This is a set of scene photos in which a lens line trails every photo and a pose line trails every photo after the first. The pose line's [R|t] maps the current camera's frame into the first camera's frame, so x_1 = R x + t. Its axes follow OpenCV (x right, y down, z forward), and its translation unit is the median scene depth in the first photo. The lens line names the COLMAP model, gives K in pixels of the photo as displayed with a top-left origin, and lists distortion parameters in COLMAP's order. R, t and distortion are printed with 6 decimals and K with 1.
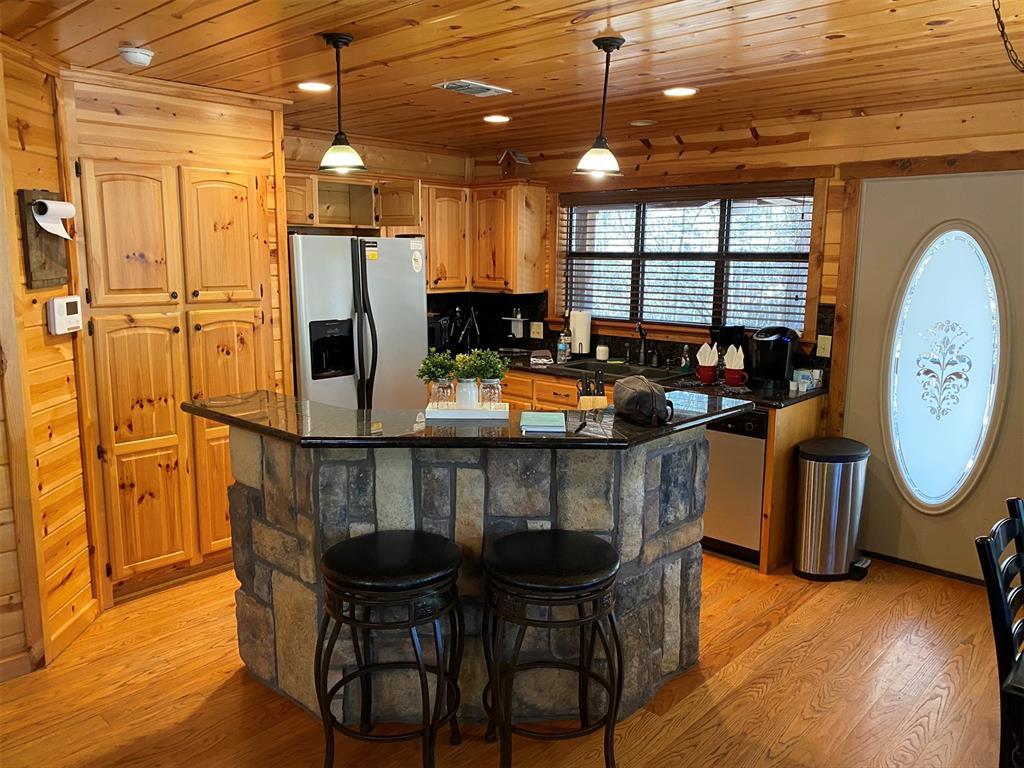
lens RADIAL K [[791.3, 0, 512.3], [0, 791.3, 385.0], [0, 0, 1]] dist [0.036684, -0.030328]
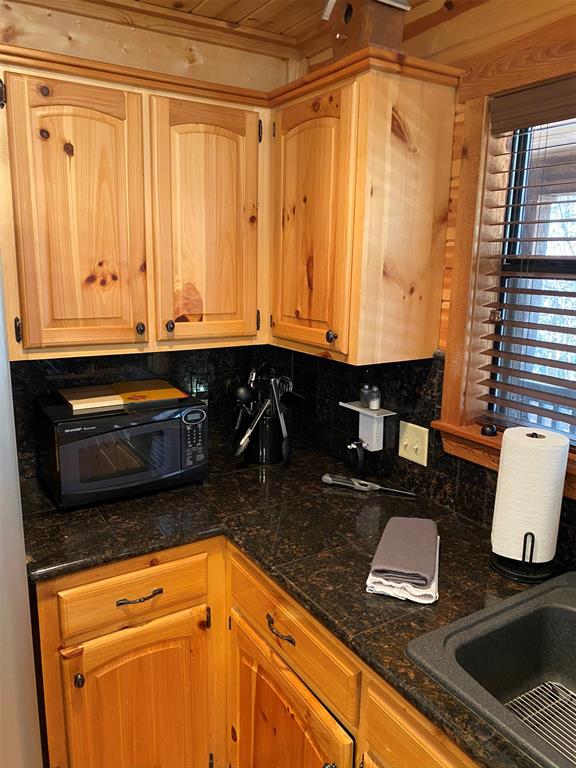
lens RADIAL K [[593.5, 0, 271.7], [0, 593.5, 371.4], [0, 0, 1]] dist [0.036684, -0.030328]
pose [[0.957602, 0.057522, -0.282294, 0.047659], [-0.051117, 0.998242, 0.030008, -0.117562], [0.283524, -0.014306, 0.958858, 0.702739]]
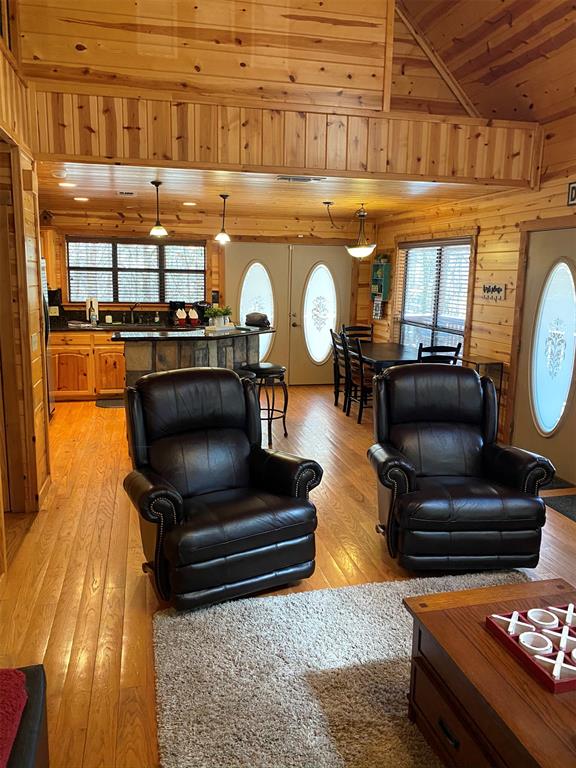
lens RADIAL K [[593.5, 0, 283.8], [0, 593.5, 381.6], [0, 0, 1]] dist [0.036684, -0.030328]
pose [[0.556666, -0.146256, 0.817760, -0.826677], [0.122675, 0.988060, 0.093207, 0.026031], [-0.821629, 0.048433, 0.567962, -0.175939]]
